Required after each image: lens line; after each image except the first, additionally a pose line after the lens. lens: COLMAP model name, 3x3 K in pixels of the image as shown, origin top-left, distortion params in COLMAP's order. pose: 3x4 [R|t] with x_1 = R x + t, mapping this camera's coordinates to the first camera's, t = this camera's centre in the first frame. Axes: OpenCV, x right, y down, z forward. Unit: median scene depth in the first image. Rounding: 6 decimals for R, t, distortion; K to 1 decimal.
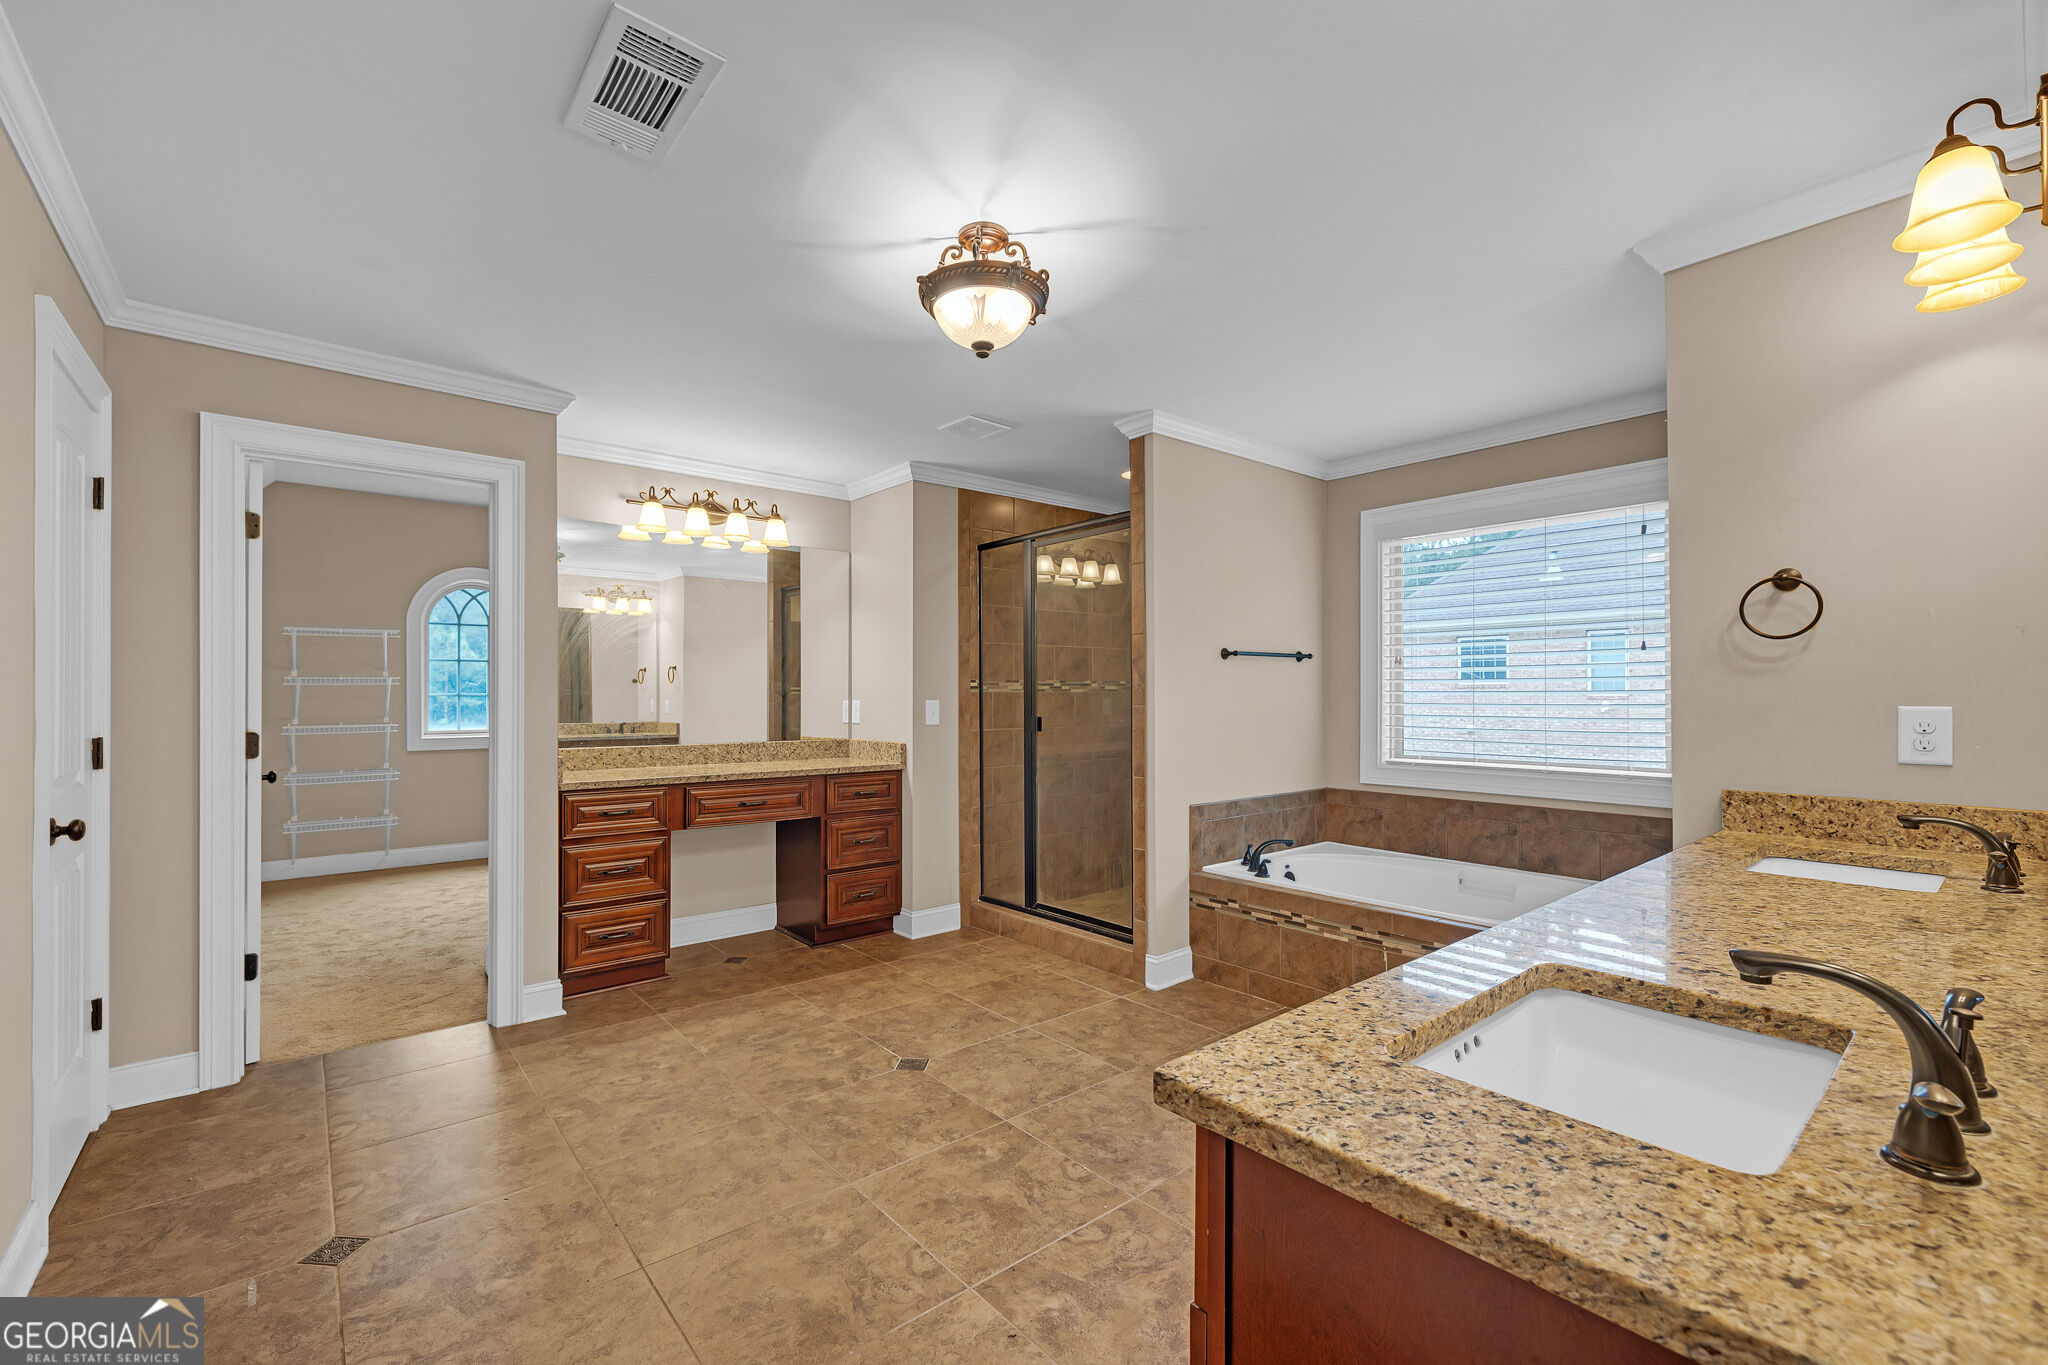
lens RADIAL K [[887.3, 0, 1040.9], [0, 887.3, 692.2], [0, 0, 1]] dist [0.010301, -0.000721]
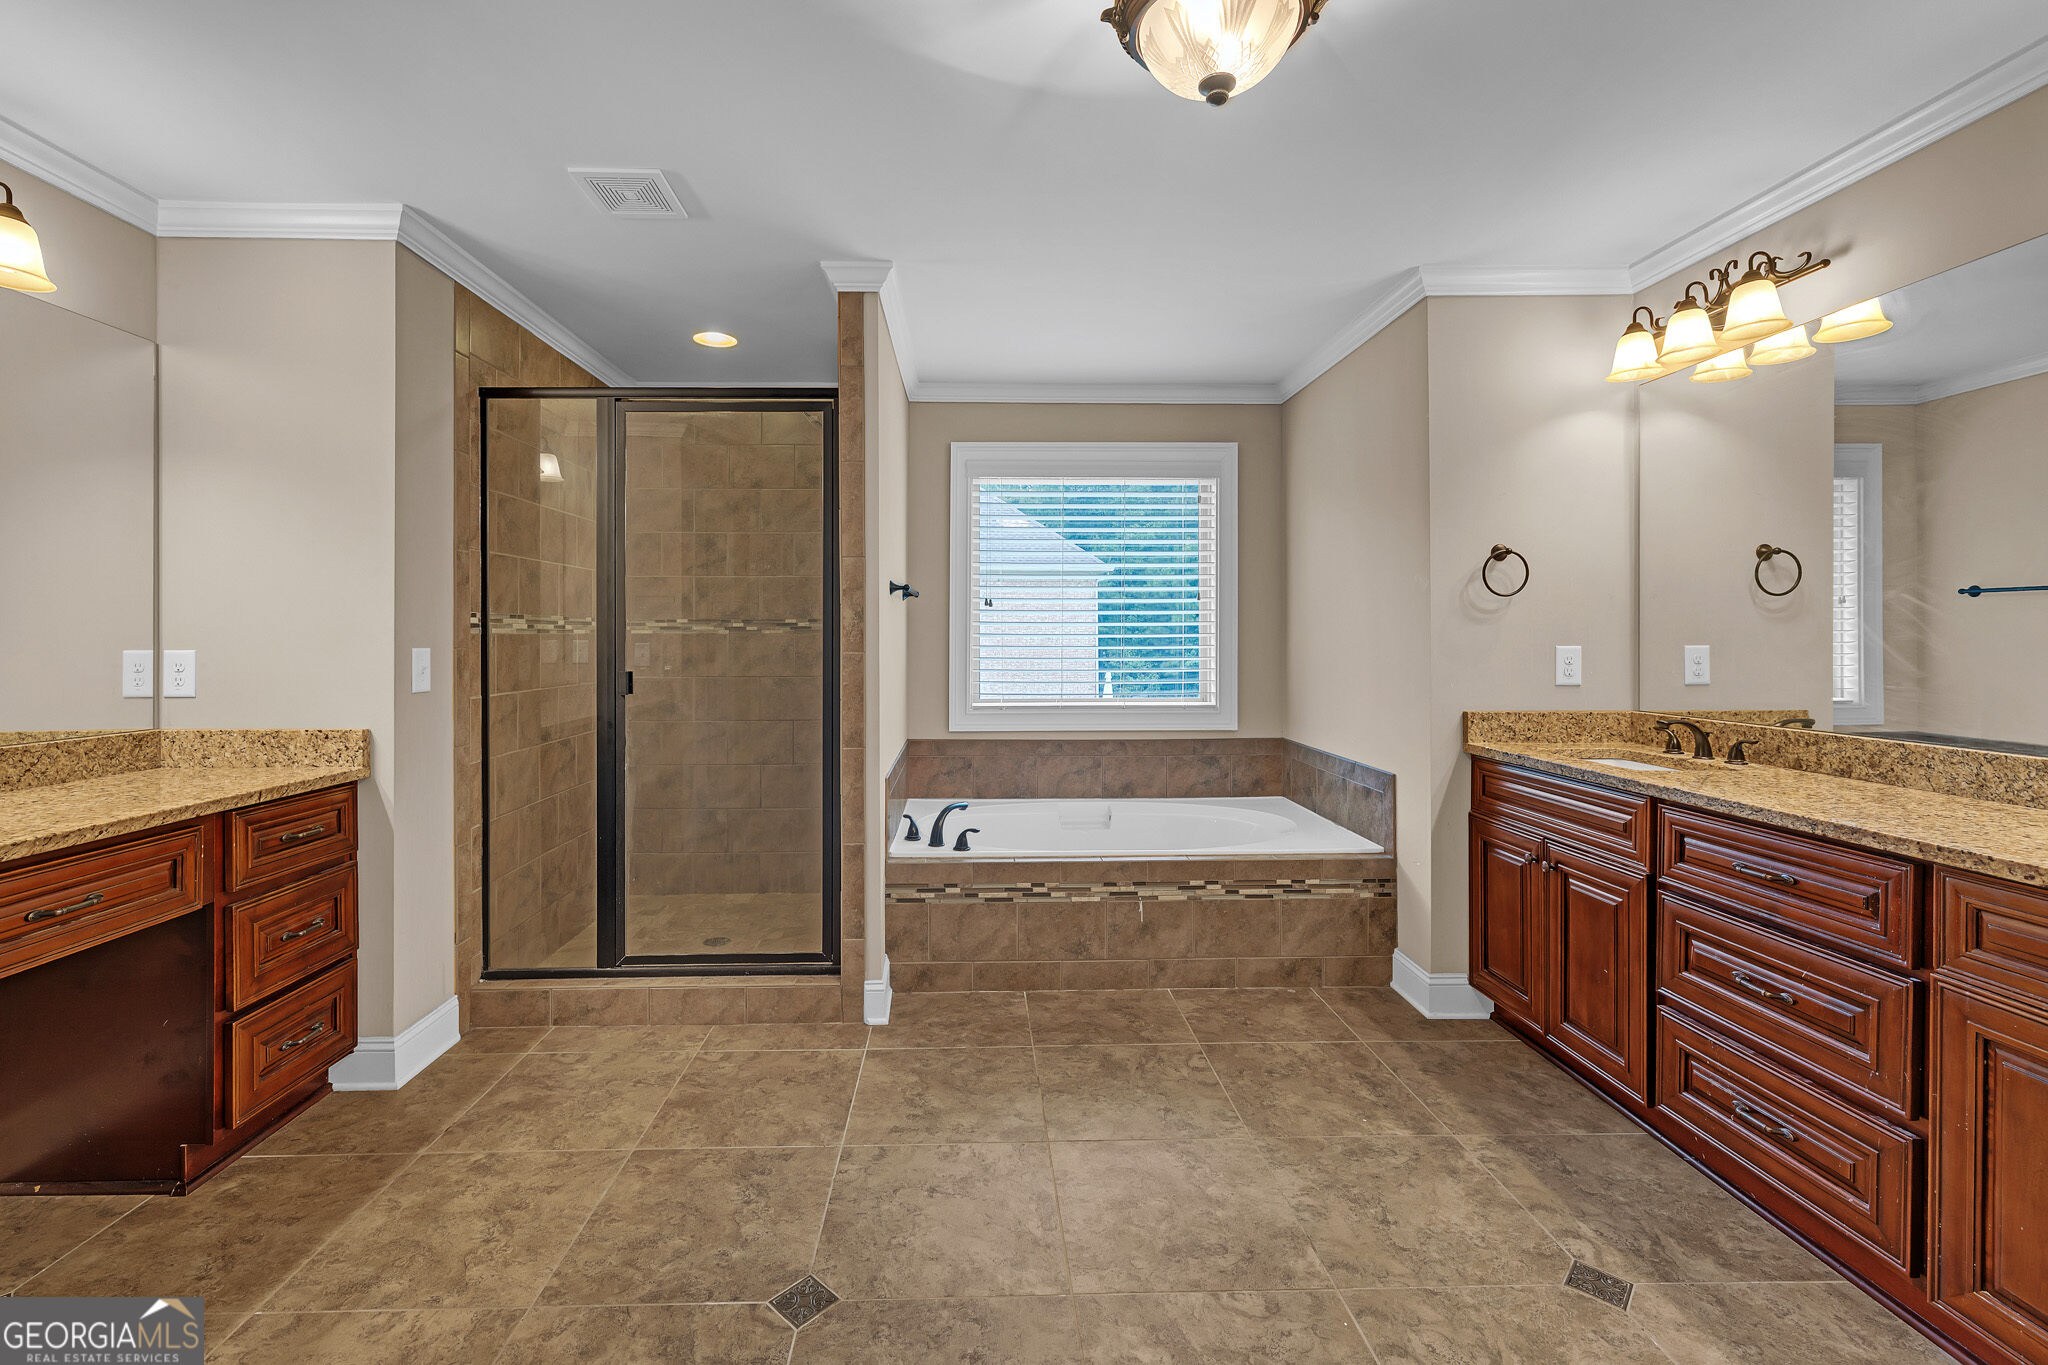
lens RADIAL K [[887.3, 0, 995.7], [0, 887.3, 640.4], [0, 0, 1]] dist [0.010301, -0.000721]
pose [[0.626944, -0.003563, 0.779056, -0.364565], [-0.001817, 0.999980, 0.006036, 0.000267], [-0.779062, -0.005200, 0.626925, 0.402040]]
